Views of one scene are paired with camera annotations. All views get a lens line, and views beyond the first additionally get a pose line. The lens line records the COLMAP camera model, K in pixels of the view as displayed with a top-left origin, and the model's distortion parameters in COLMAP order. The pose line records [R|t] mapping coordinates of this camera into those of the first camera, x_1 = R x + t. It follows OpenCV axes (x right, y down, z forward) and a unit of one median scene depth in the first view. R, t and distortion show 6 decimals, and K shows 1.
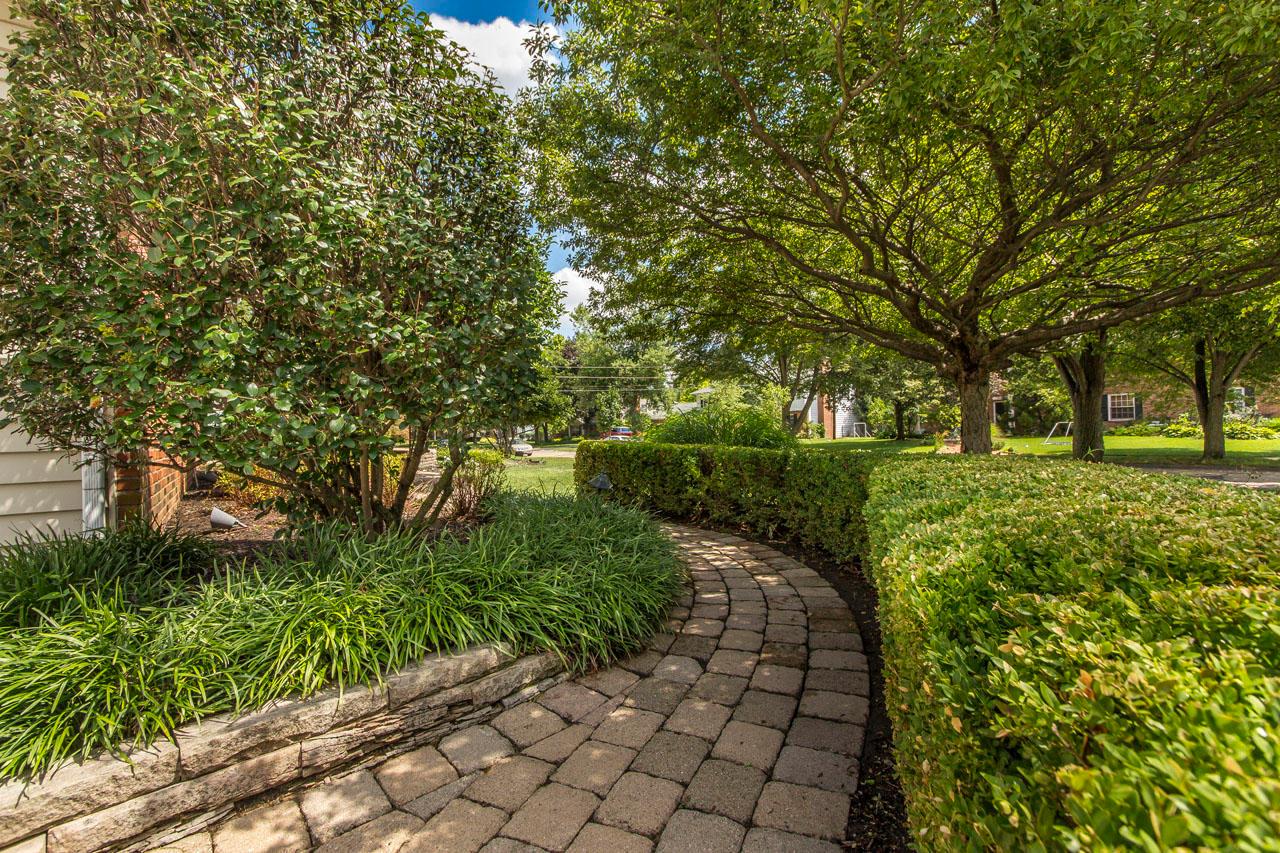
lens RADIAL K [[600.3, 0, 640.0], [0, 600.3, 423.8], [0, 0, 1]] dist [0.013137, -0.002123]
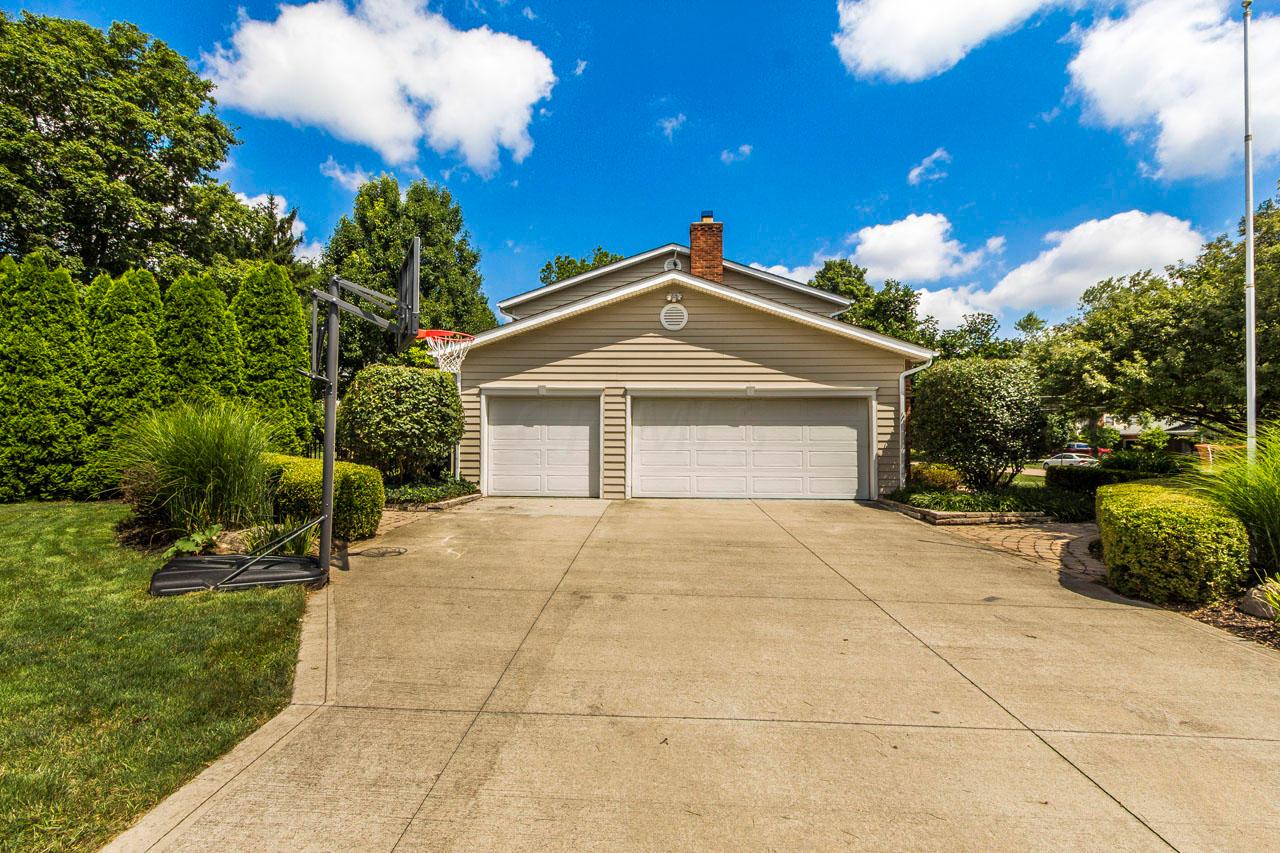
lens RADIAL K [[600.3, 0, 634.5], [0, 600.3, 426.9], [0, 0, 1]] dist [0.013137, -0.002123]
pose [[0.787649, 0.003038, -0.616117, 0.010529], [-0.009144, 0.999935, -0.006759, -0.015130], [0.616057, 0.010958, 0.787625, -0.301738]]
